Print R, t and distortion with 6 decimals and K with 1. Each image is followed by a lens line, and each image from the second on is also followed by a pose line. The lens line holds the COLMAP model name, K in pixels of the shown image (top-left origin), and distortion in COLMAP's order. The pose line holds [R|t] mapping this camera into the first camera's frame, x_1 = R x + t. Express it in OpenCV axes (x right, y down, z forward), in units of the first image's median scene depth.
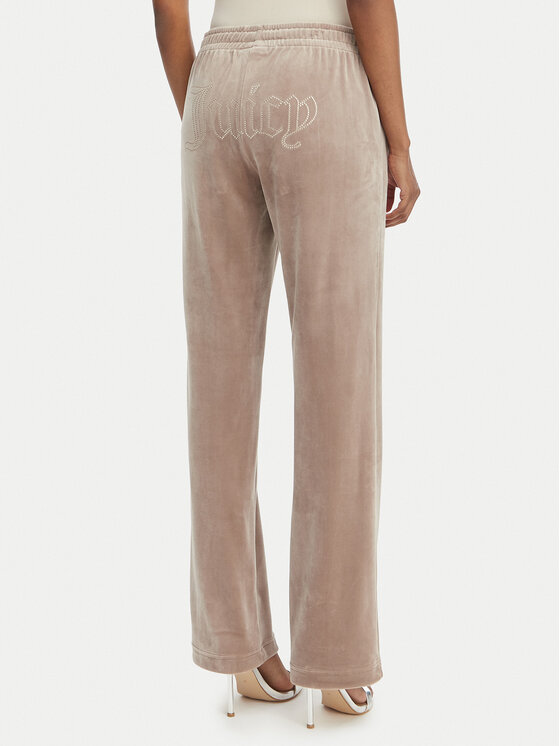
lens RADIAL K [[959.1, 0, 279.0], [0, 959.1, 373.8], [0, 0, 1]] dist [0.022615, 0.000000]
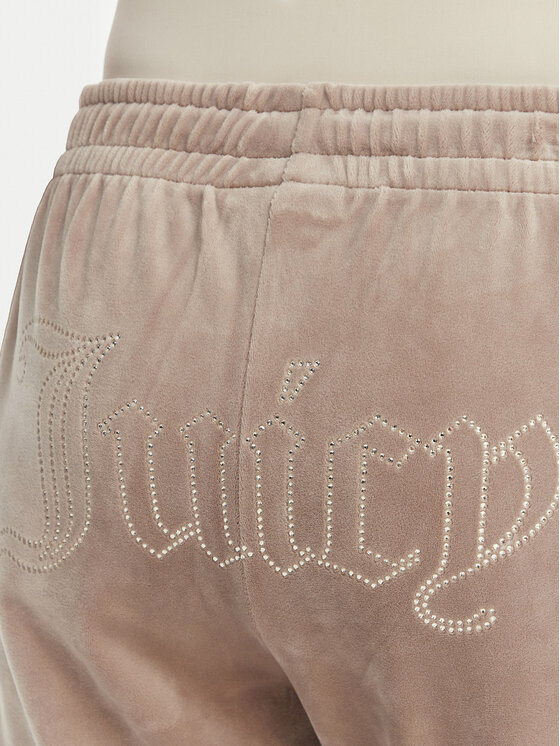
lens RADIAL K [[1352.9, 0, 281.0], [0, 1352.9, 372.5], [0, 0, 1]] dist [0.378051, 0.000000]
pose [[0.997963, -0.009129, 0.063132, -0.050629], [0.004434, 0.997240, 0.074112, -0.319982], [-0.063635, -0.073681, 0.995250, 0.654569]]
